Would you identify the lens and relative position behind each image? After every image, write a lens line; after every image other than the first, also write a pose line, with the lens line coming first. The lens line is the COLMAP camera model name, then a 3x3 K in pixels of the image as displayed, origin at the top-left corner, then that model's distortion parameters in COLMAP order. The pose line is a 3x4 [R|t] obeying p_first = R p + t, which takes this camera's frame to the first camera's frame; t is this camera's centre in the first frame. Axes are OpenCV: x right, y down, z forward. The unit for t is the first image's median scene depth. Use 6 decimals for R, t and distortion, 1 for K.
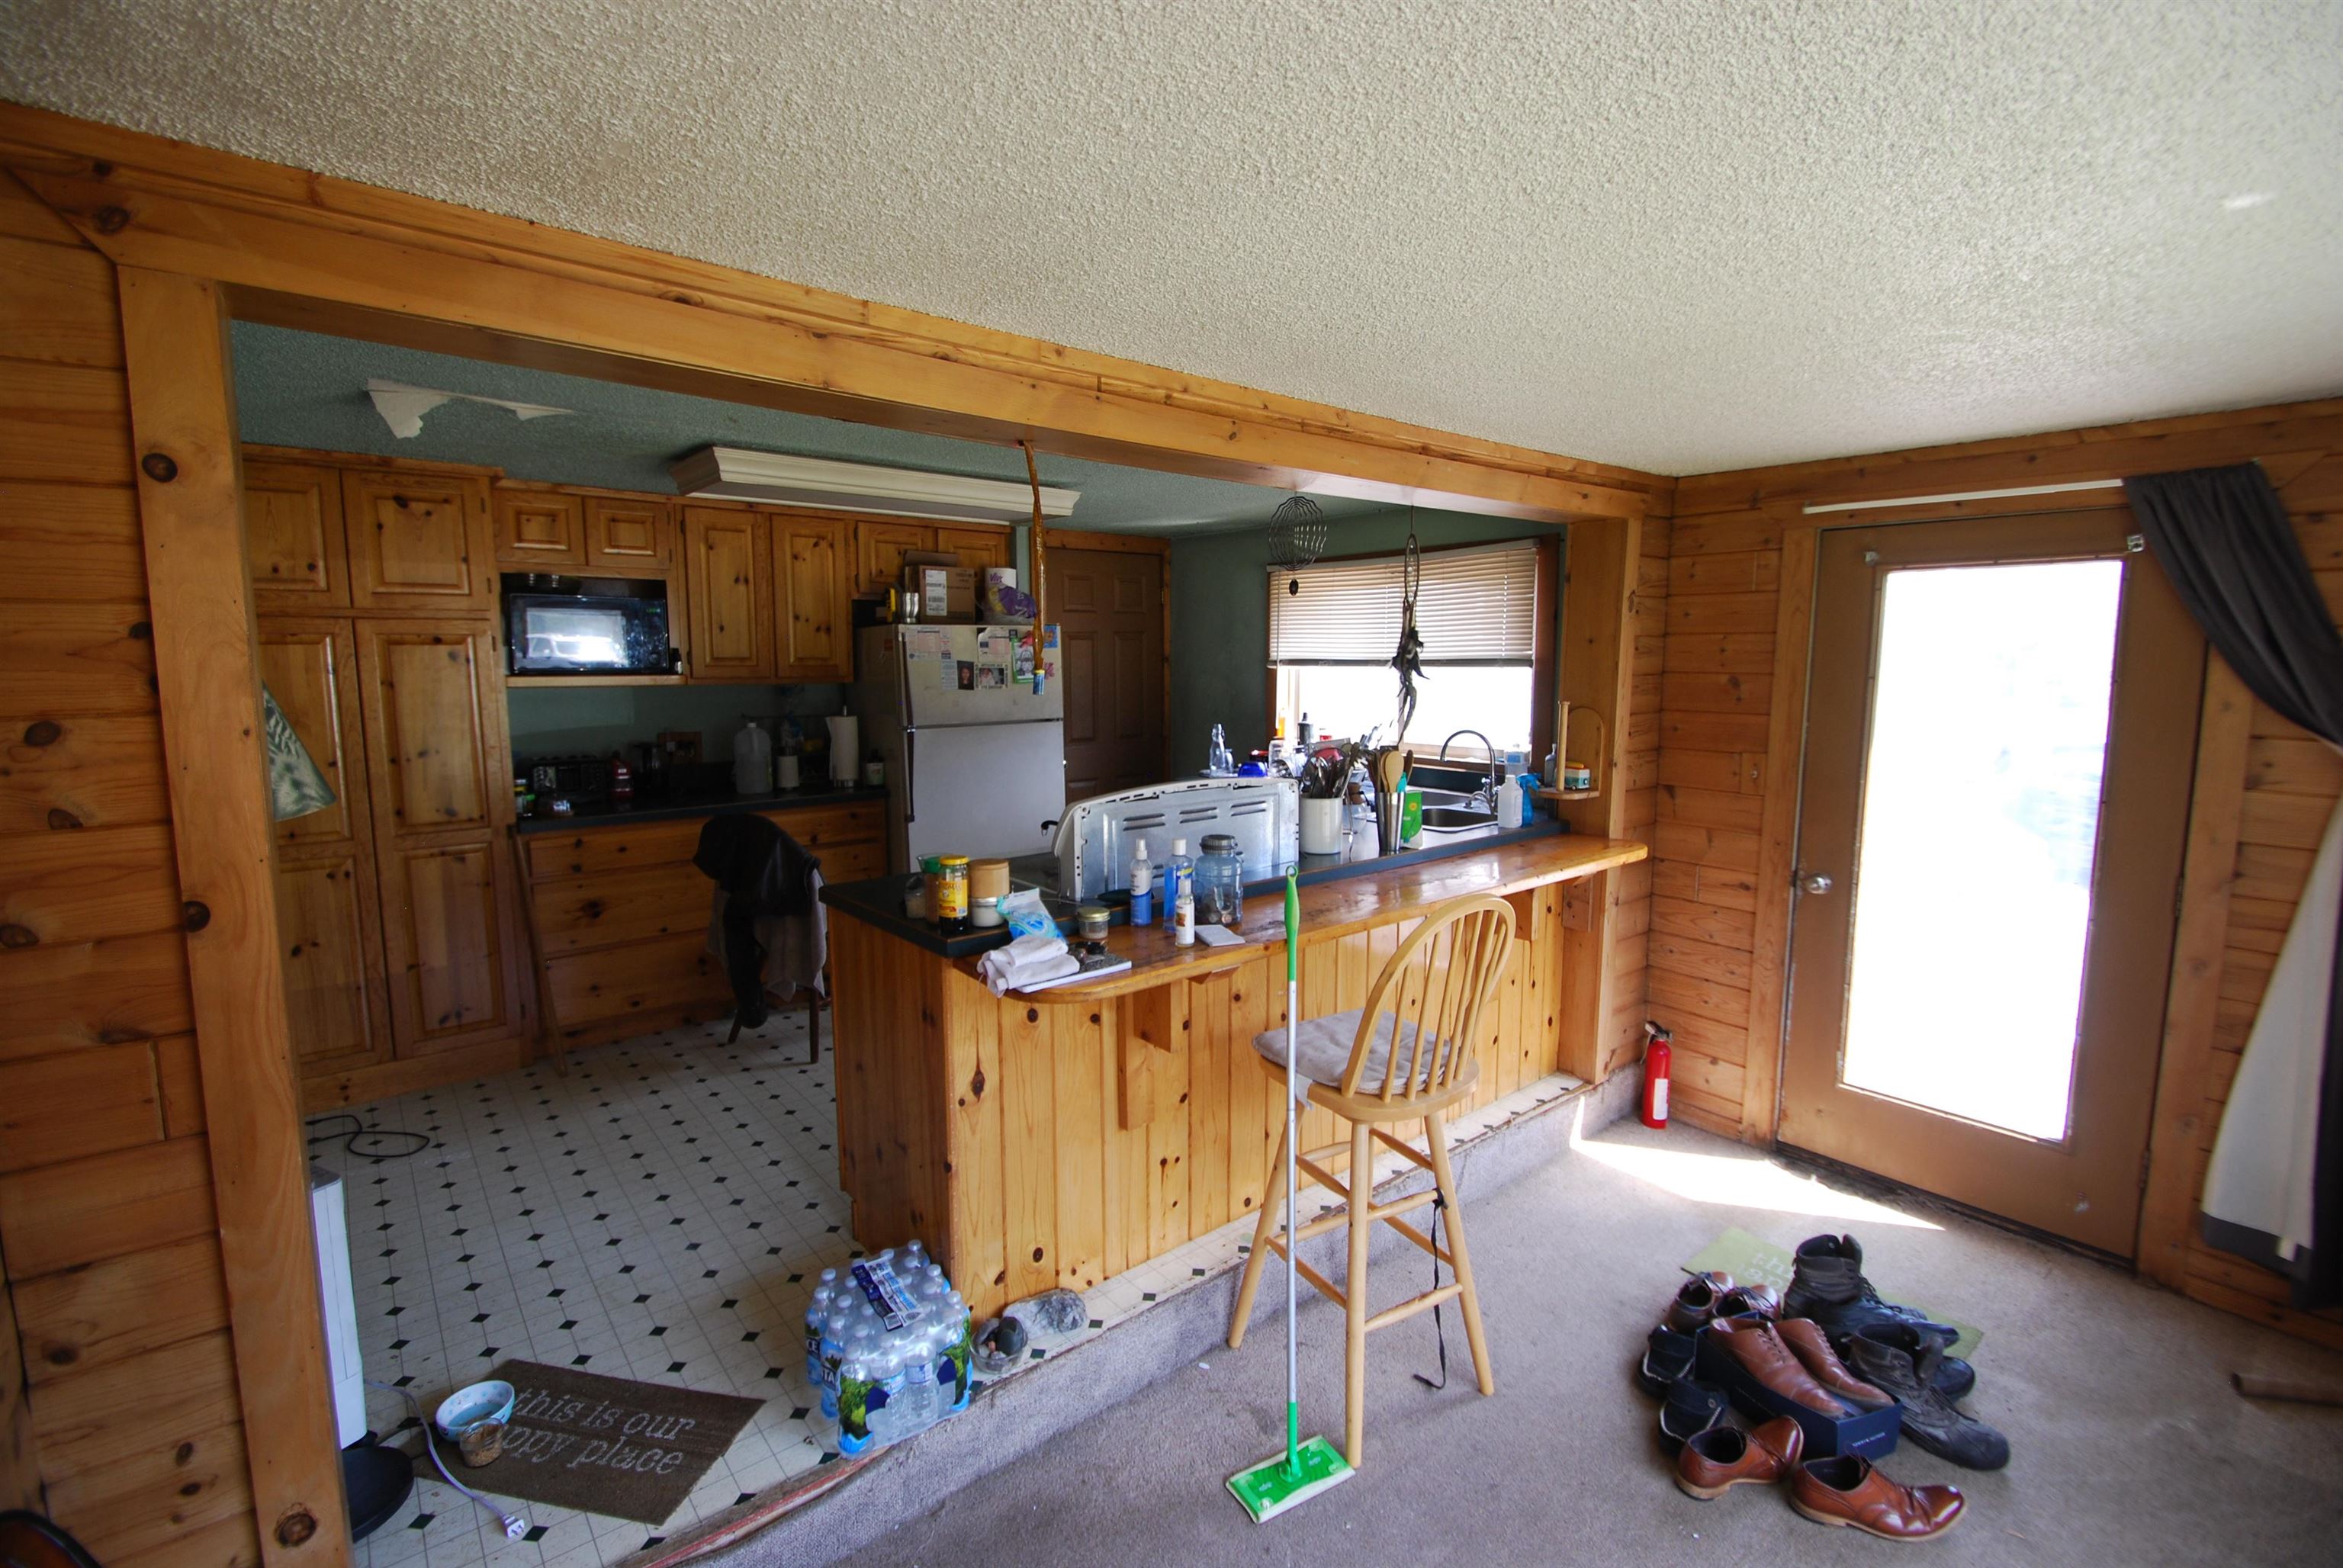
lens RADIAL K [[1026.8, 0, 1169.2], [0, 1026.8, 779.2], [0, 0, 1]] dist [0.008012, -0.012503]
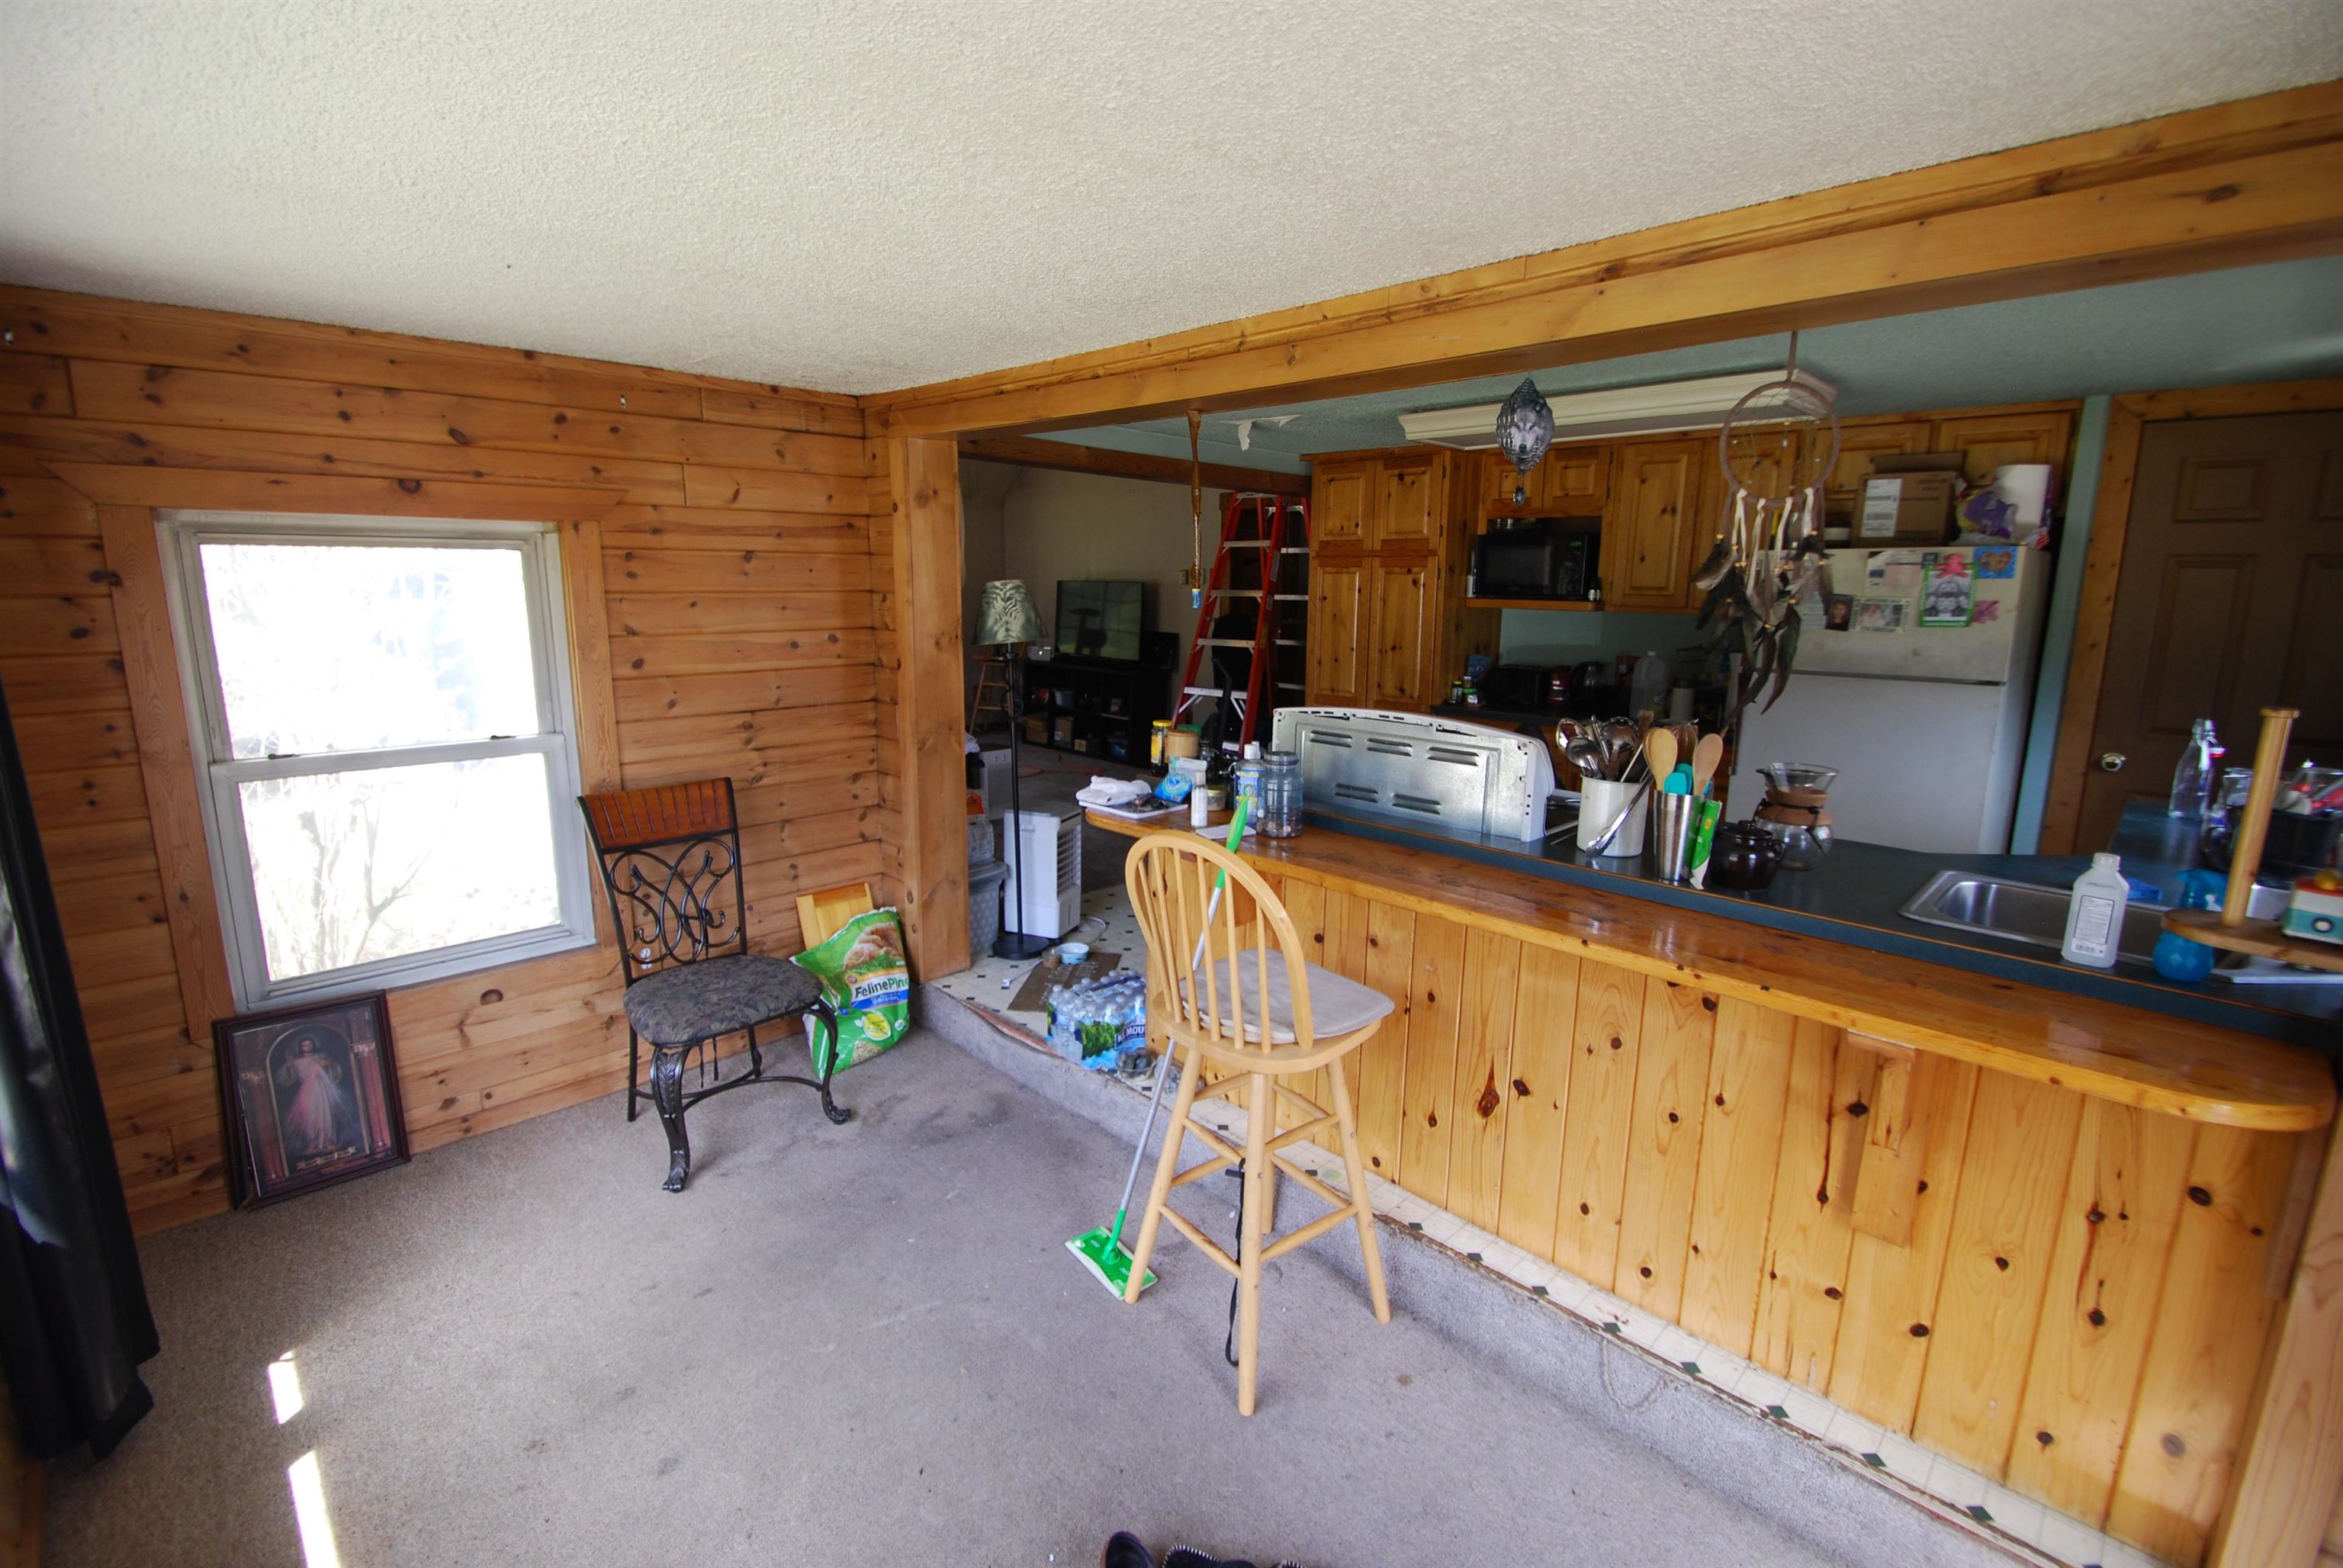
lens RADIAL K [[1026.8, 0, 1169.2], [0, 1026.8, 779.2], [0, 0, 1]] dist [0.008012, -0.012503]
pose [[0.093424, 0.191555, -0.977025, 0.709745], [-0.132801, 0.974946, 0.178449, -0.059987], [0.986730, 0.113079, 0.116522, 0.509732]]
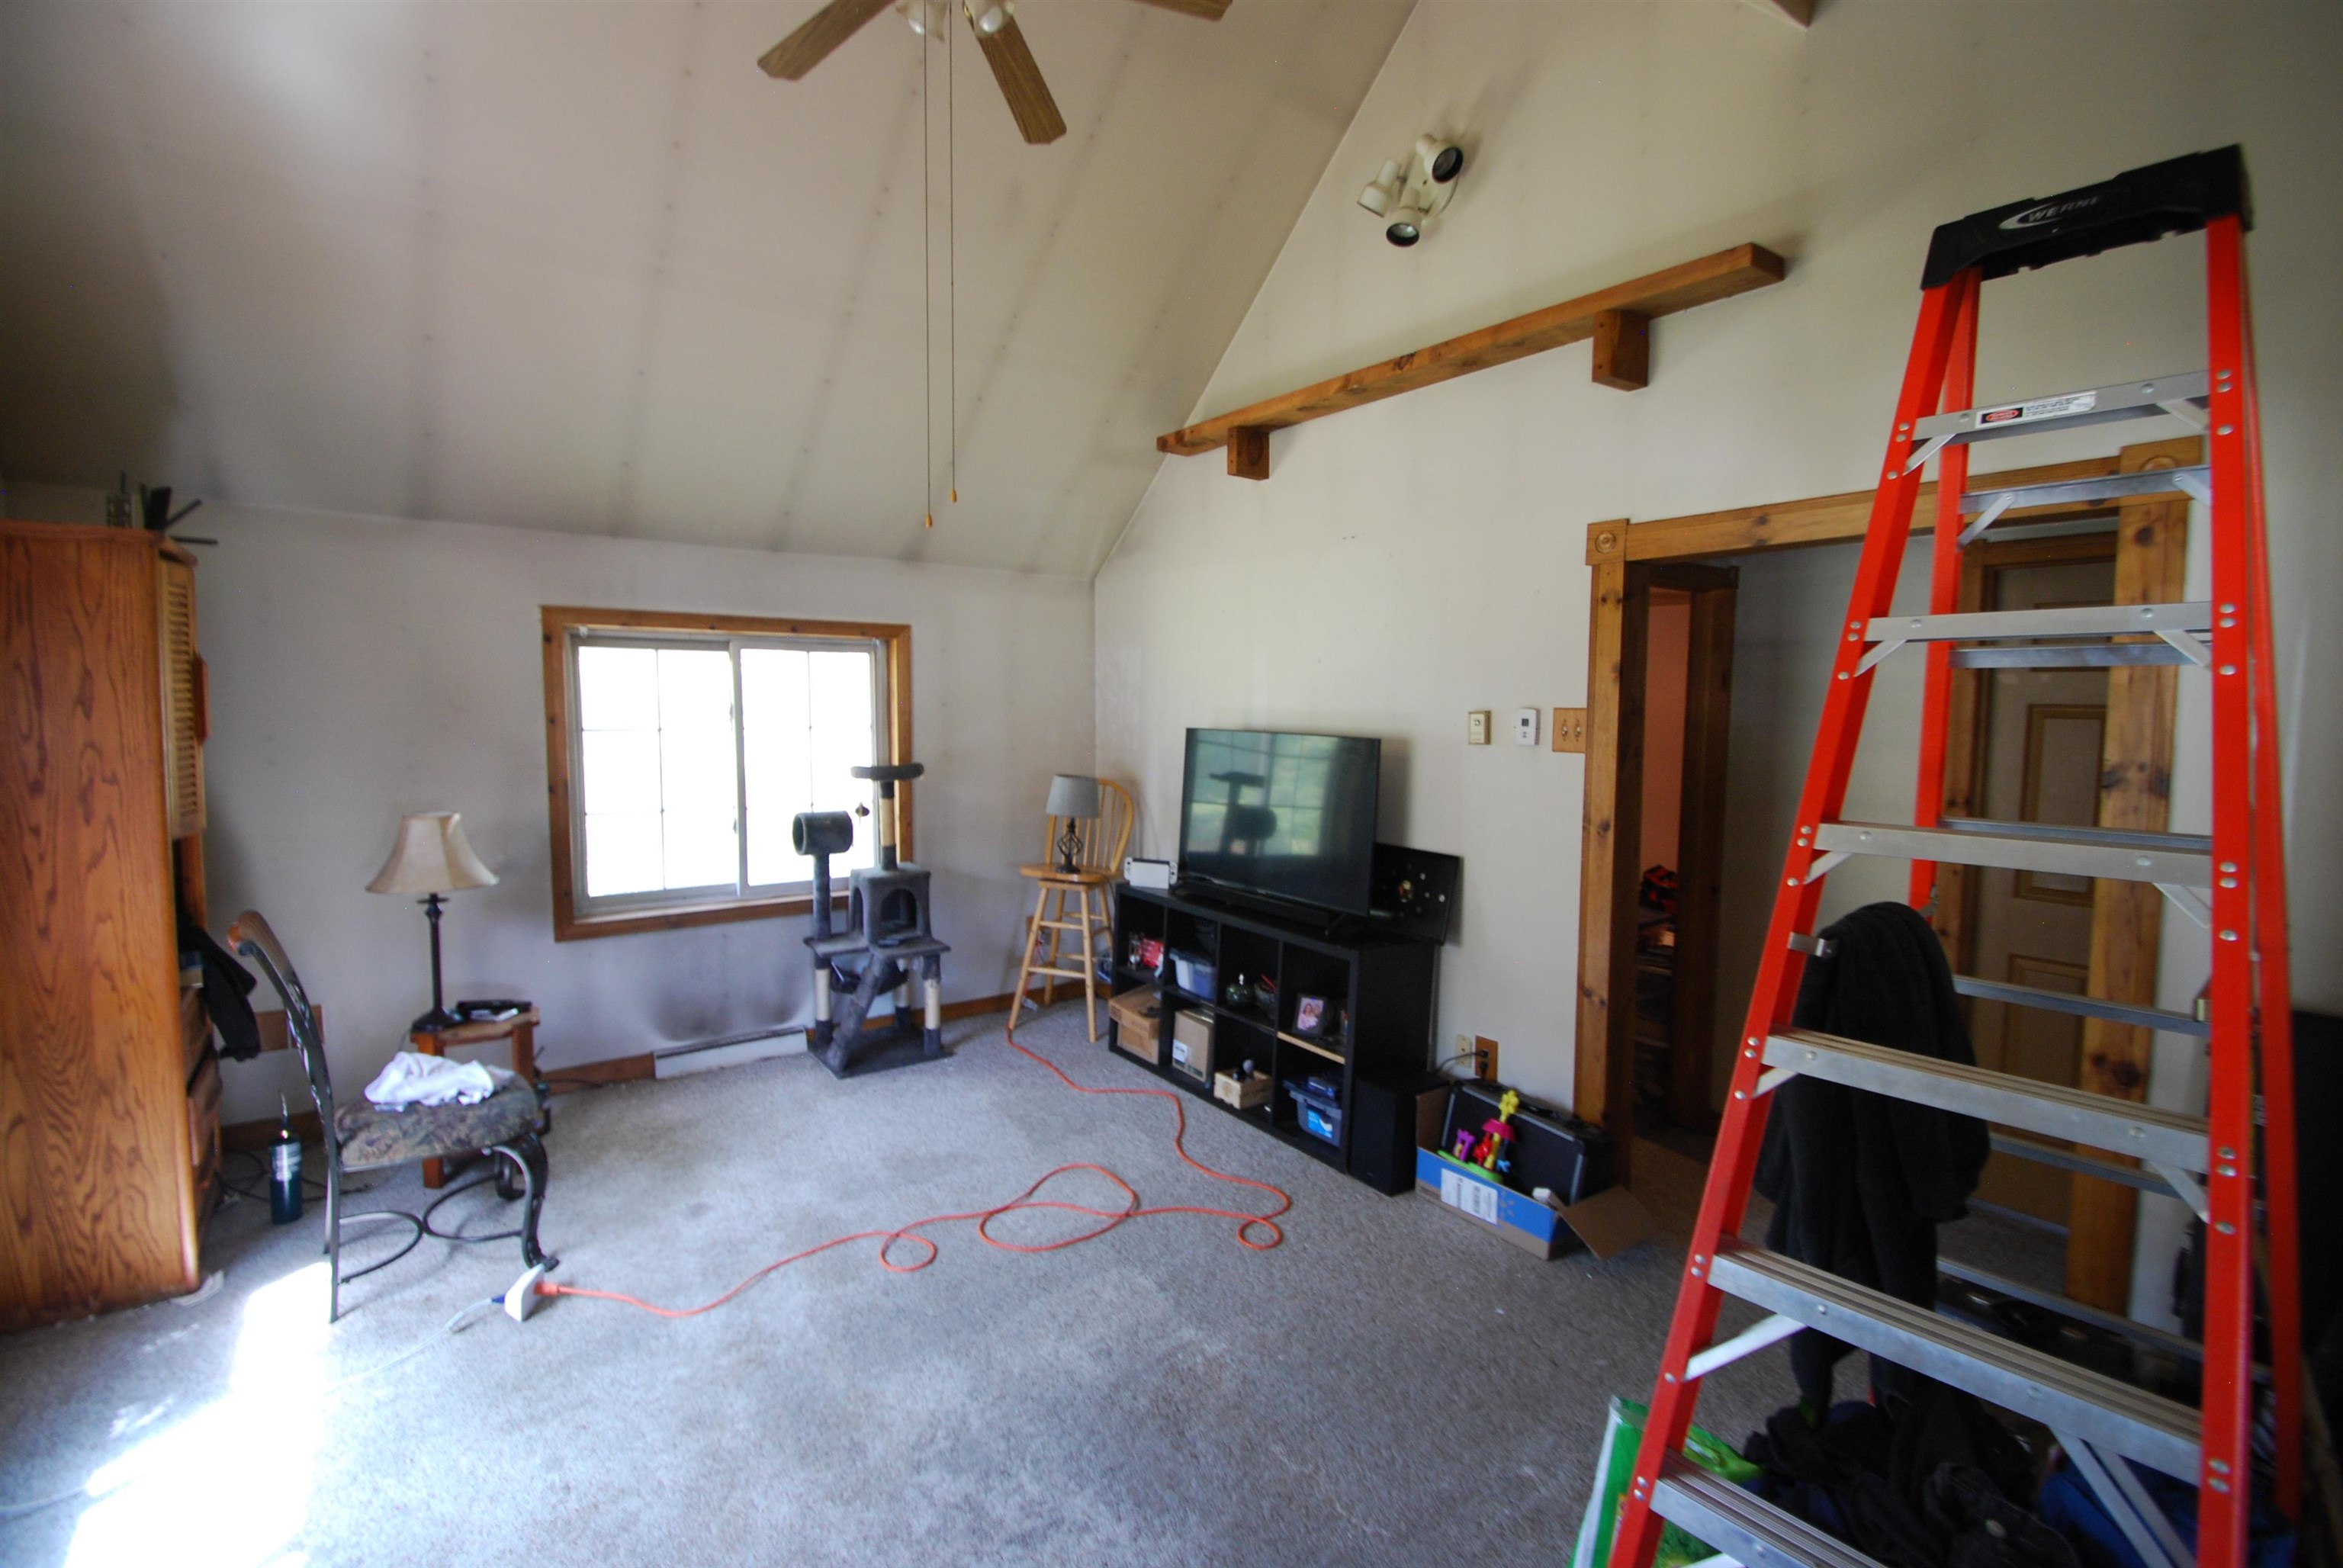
lens RADIAL K [[1026.8, 0, 1169.2], [0, 1026.8, 779.2], [0, 0, 1]] dist [0.008012, -0.012503]
pose [[-0.038353, 0.077476, -0.996256, -0.641535], [-0.127301, 0.988488, 0.081773, -0.089581], [0.991122, 0.129960, -0.028049, 0.500810]]
